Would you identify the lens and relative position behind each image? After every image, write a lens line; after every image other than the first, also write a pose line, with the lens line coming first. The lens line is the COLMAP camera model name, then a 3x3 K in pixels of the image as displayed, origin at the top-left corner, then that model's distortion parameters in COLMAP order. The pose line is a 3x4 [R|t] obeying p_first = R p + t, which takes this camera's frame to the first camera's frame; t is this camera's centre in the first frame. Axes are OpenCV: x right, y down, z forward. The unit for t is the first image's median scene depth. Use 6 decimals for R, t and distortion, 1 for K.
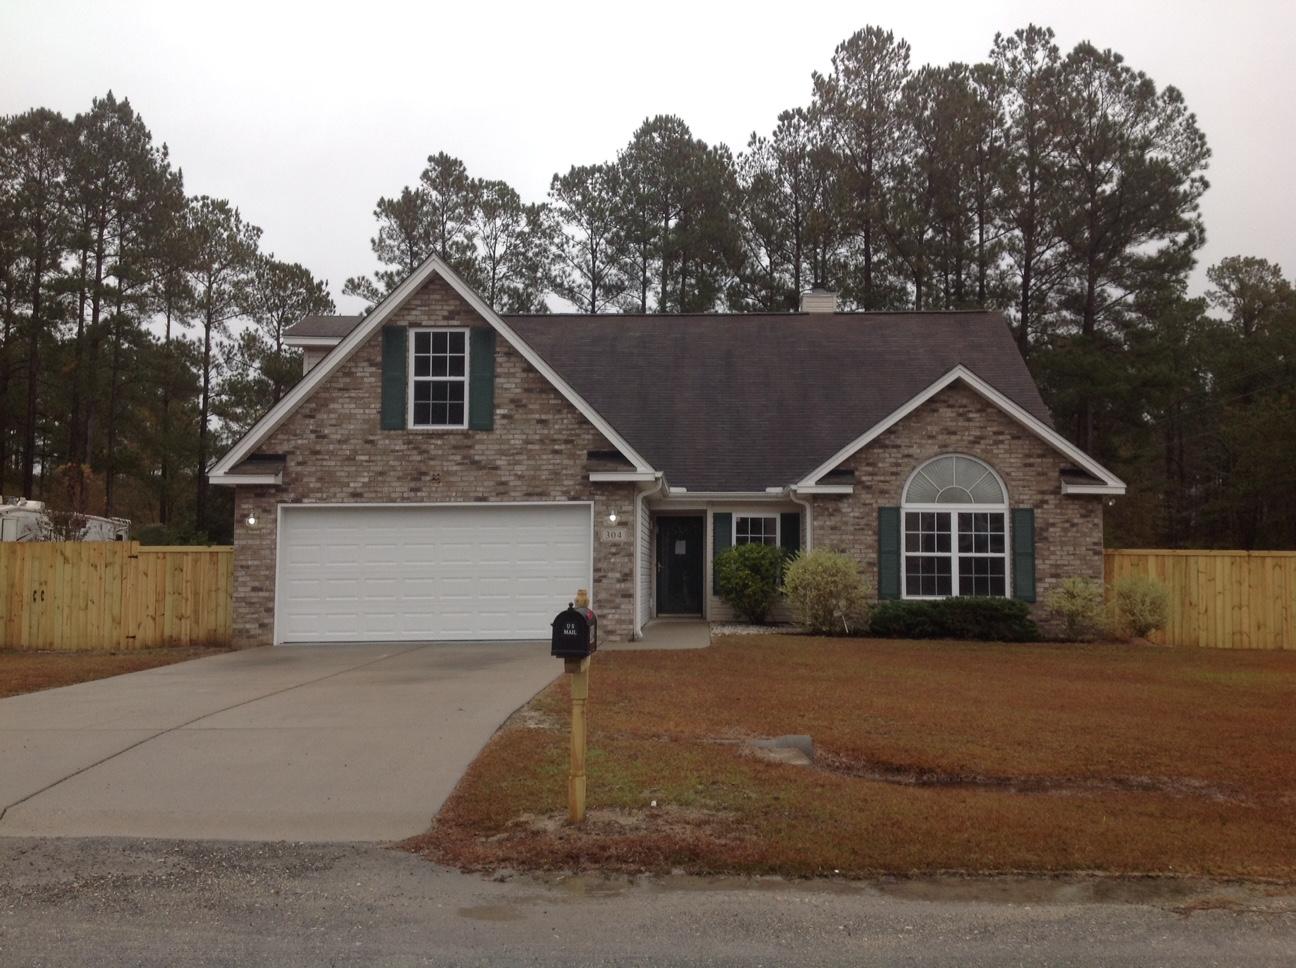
lens RADIAL K [[1241.8, 0, 648.0], [0, 1241.8, 484.0], [0, 0, 1]] dist [0.174827, -0.444676]
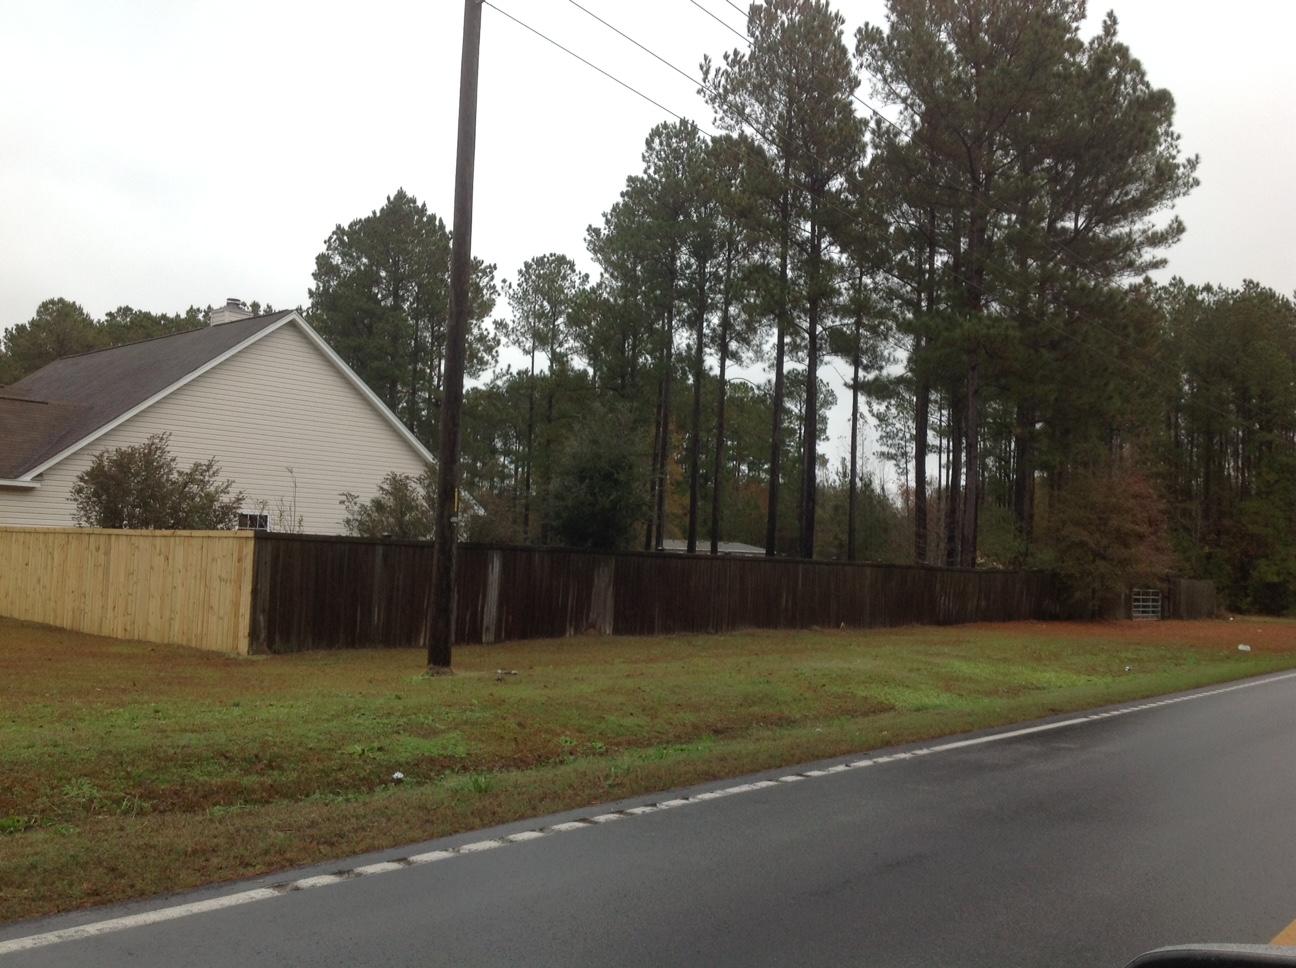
lens RADIAL K [[1241.8, 0, 648.0], [0, 1241.8, 484.0], [0, 0, 1]] dist [0.174827, -0.444676]
pose [[0.760035, -0.023431, -0.649460, 1.631217], [0.016923, 0.999725, -0.016265, 0.042422], [0.649662, 0.001371, 0.760222, 0.515346]]
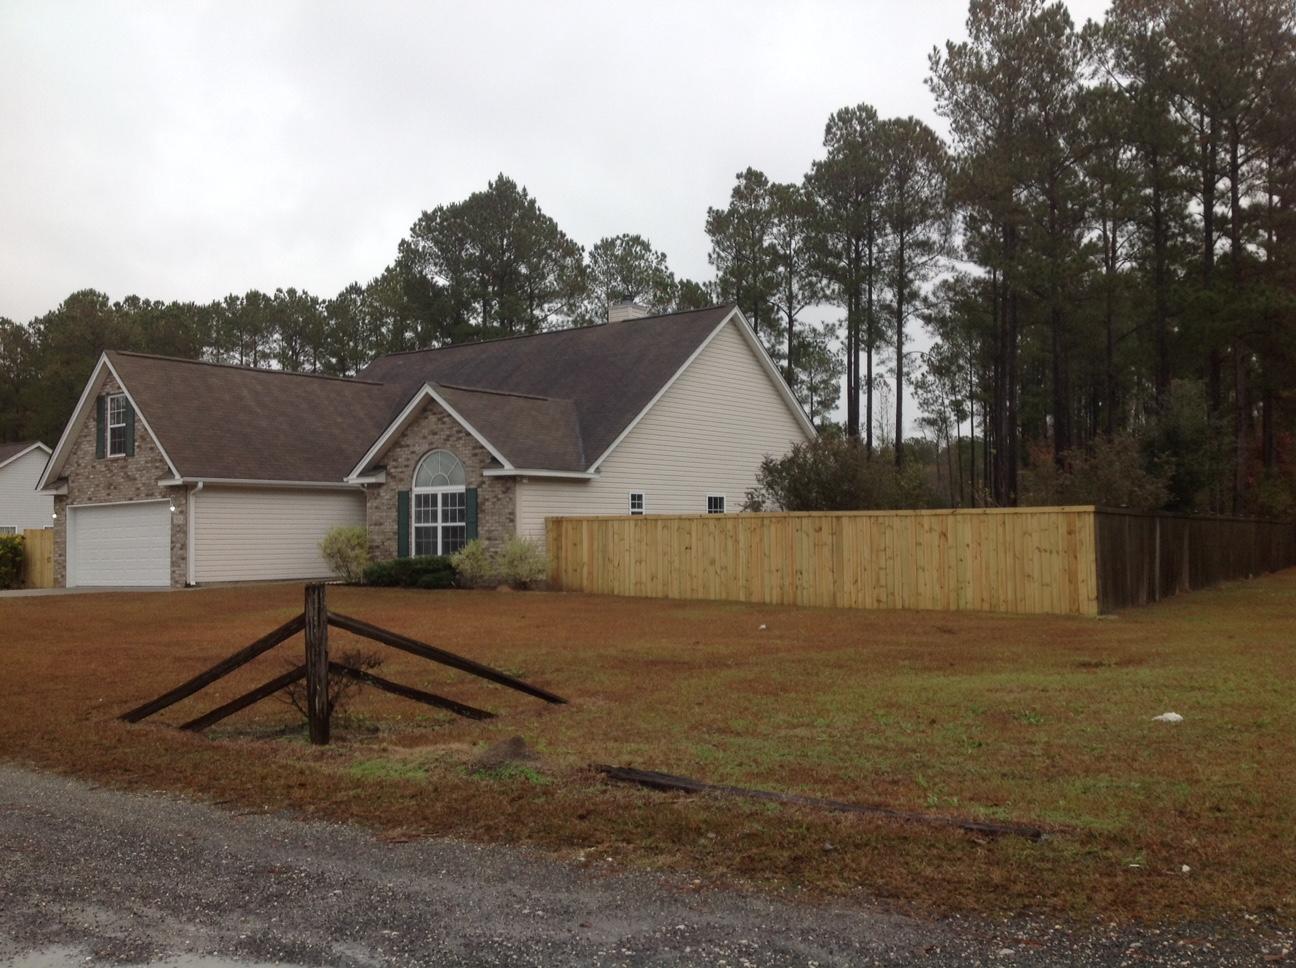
lens RADIAL K [[1241.8, 0, 648.0], [0, 1241.8, 484.0], [0, 0, 1]] dist [0.174827, -0.444676]
pose [[0.816061, -0.040317, -0.576558, 1.192760], [0.055863, 0.998396, 0.009253, 0.013231], [0.575260, -0.039759, 0.817004, 0.043574]]
